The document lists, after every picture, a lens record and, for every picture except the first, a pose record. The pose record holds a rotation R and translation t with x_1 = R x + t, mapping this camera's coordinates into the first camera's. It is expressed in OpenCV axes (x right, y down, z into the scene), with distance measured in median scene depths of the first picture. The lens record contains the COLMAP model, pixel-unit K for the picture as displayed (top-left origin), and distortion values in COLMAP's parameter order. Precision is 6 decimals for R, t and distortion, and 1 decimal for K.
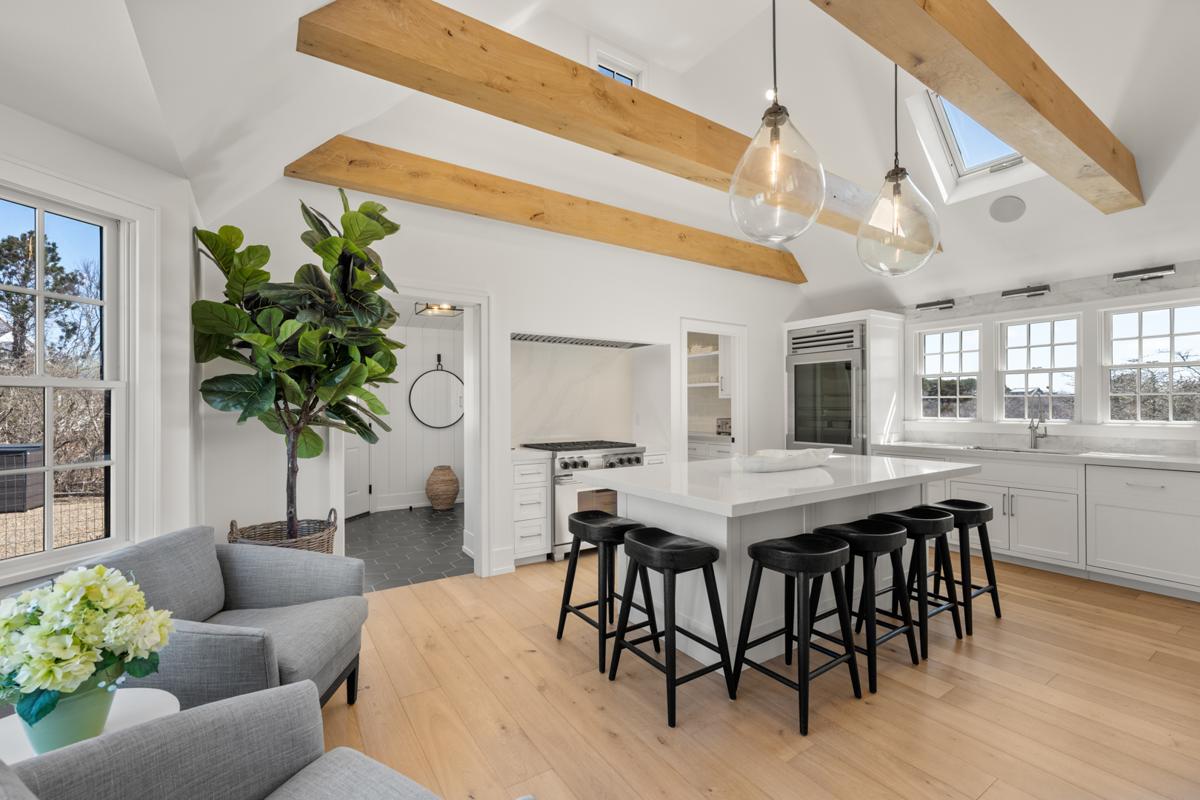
lens RADIAL K [[509.8, 0, 600.0], [0, 509.8, 400.0], [0, 0, 1]] dist [-0.001514, -0.000161]
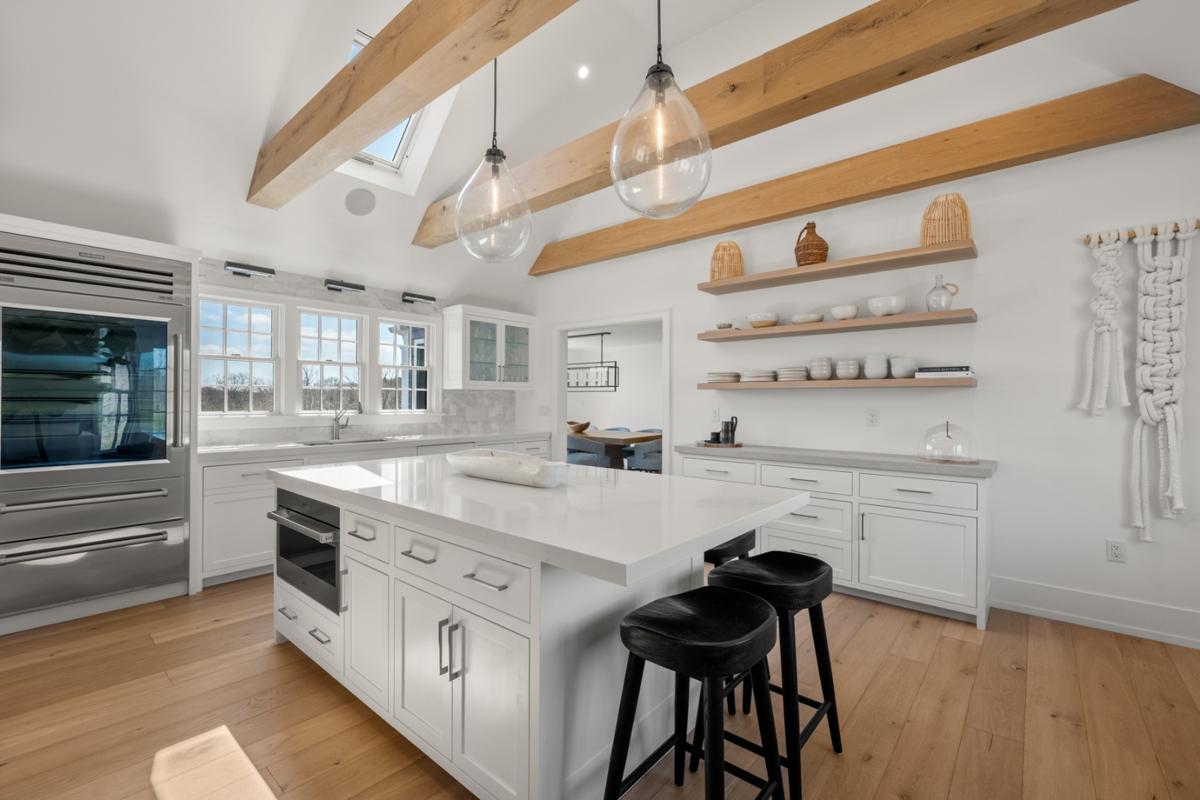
lens RADIAL K [[509.8, 0, 600.0], [0, 509.8, 400.0], [0, 0, 1]] dist [-0.001514, -0.000161]
pose [[-0.268380, 0.003477, 0.963307, -0.252019], [-0.015252, 0.999853, -0.007859, 0.014336], [-0.963192, -0.016802, -0.268288, 0.697189]]
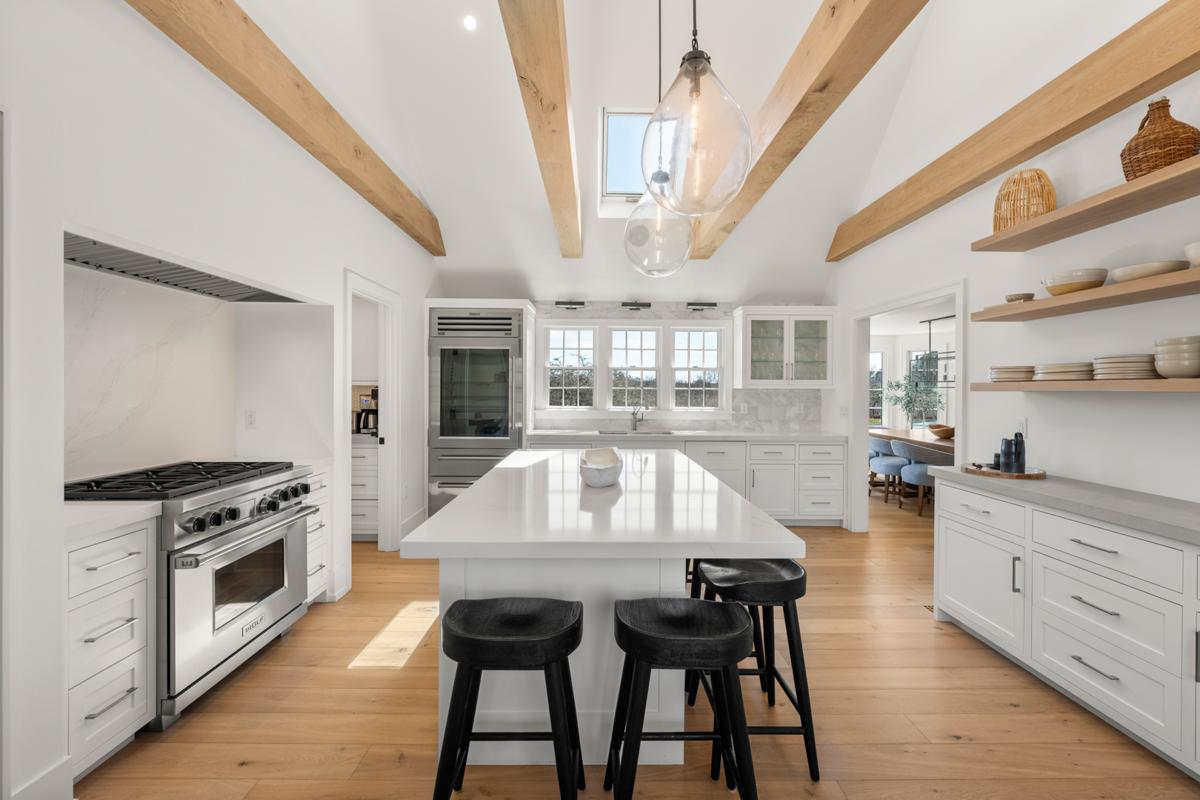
lens RADIAL K [[506.2, 0, 598.9], [0, 506.2, 389.7], [0, 0, 1]] dist [-0.000724, -0.000437]
pose [[0.548220, 0.006580, 0.836308, -0.223714], [-0.018629, 0.999817, 0.004346, -0.008663], [-0.836127, -0.017962, 0.548242, 0.352349]]
